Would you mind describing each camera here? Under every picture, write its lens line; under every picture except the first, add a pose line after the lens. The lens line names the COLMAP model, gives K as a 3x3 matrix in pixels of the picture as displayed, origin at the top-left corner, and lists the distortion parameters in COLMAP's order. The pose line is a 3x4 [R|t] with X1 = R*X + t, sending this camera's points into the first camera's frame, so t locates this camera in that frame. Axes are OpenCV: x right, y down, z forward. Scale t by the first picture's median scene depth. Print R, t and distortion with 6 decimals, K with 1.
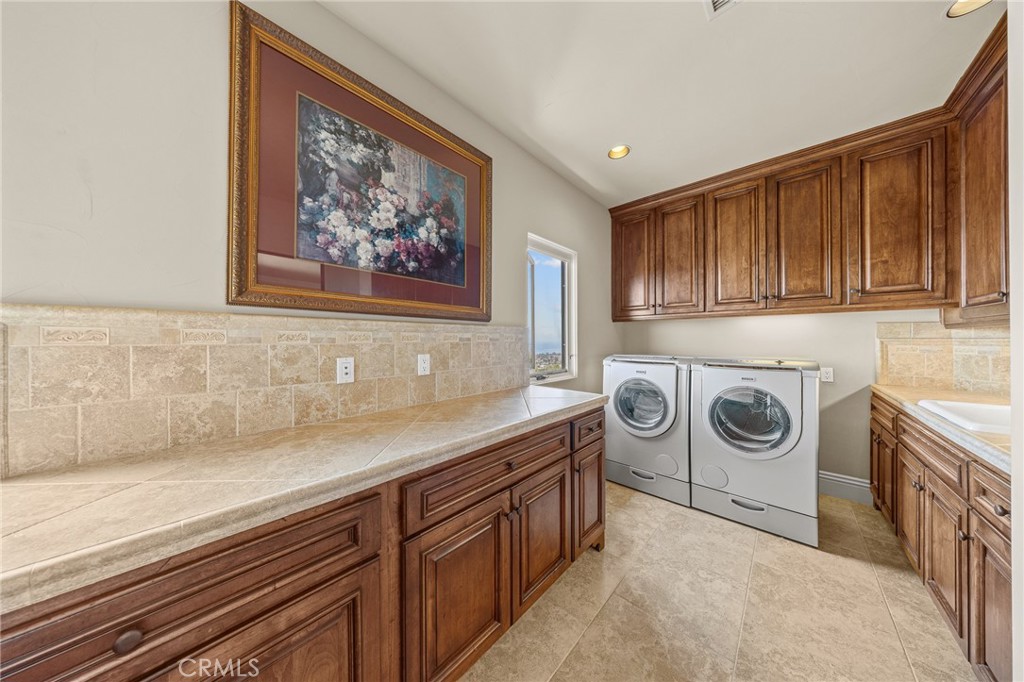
lens RADIAL K [[297.5, 0, 504.1], [0, 297.5, 340.6], [0, 0, 1]] dist [-0.007403, 0.000117]
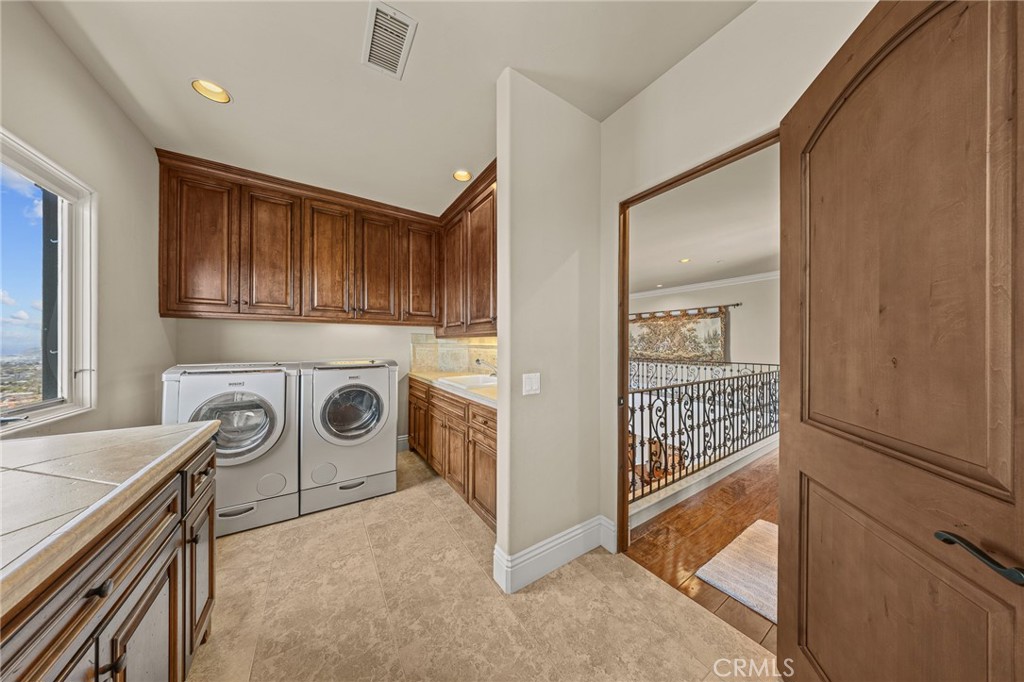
lens RADIAL K [[297.5, 0, 510.4], [0, 297.5, 343.7], [0, 0, 1]] dist [-0.007403, 0.000117]
pose [[0.228242, 0.005288, 0.973590, -0.165356], [-0.000578, 0.999986, -0.005296, 0.001470], [-0.973604, 0.000646, 0.228242, 0.110129]]
